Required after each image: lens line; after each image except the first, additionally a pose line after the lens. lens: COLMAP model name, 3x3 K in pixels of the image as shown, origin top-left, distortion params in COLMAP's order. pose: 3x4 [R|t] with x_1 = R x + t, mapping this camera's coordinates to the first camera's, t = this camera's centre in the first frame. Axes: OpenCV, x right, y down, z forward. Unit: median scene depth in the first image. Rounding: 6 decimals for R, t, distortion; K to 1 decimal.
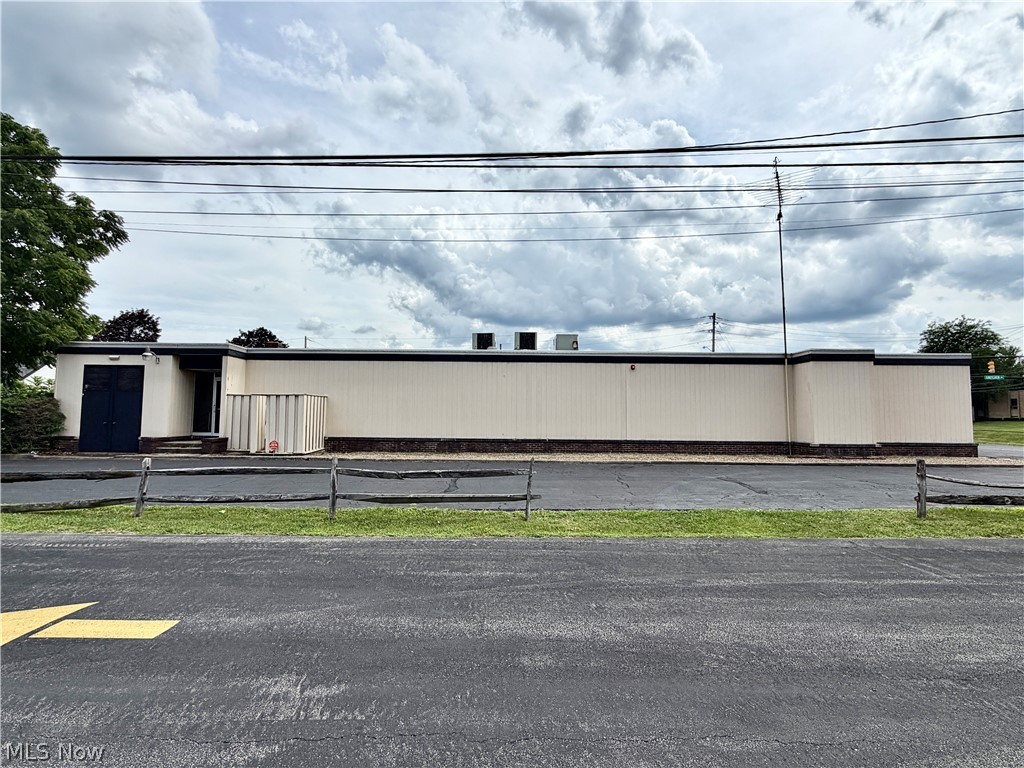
lens RADIAL K [[473.3, 0, 510.9], [0, 473.3, 382.7], [0, 0, 1]] dist [-0.002032, -0.000149]
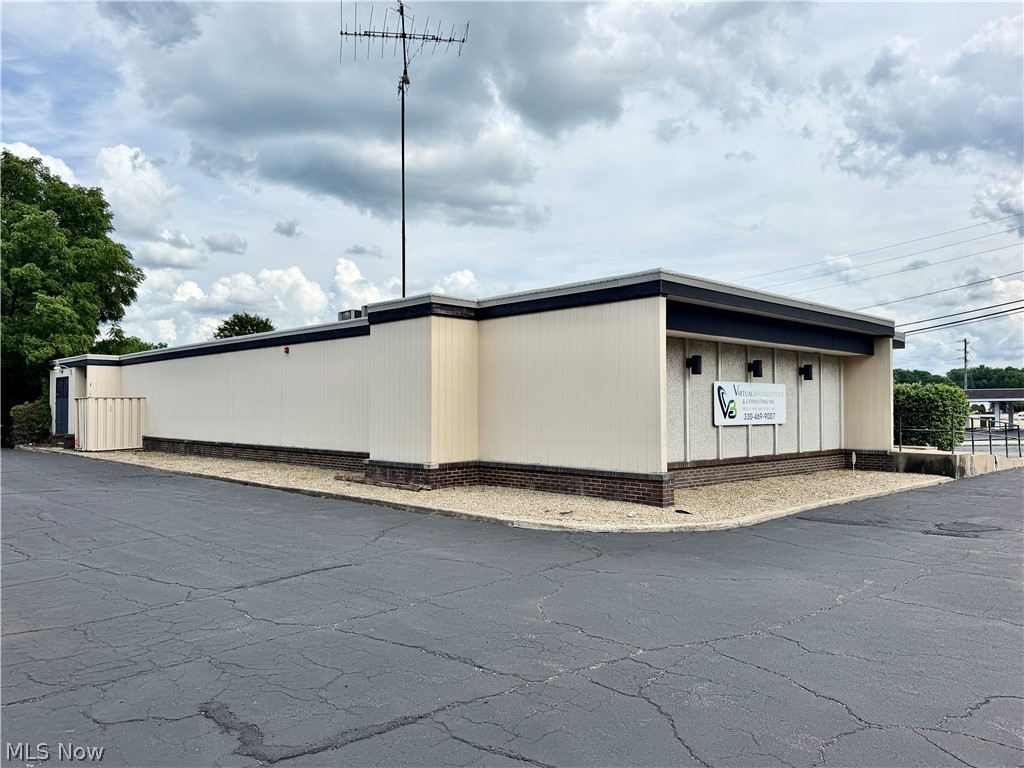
lens RADIAL K [[742.7, 0, 508.0], [0, 742.7, 382.7], [0, 0, 1]] dist [-0.015849, 0.001900]
pose [[0.706450, -0.033728, -0.706959, 1.364528], [0.055337, 0.998438, 0.007663, 0.029966], [0.705597, -0.044535, 0.707213, 0.437231]]
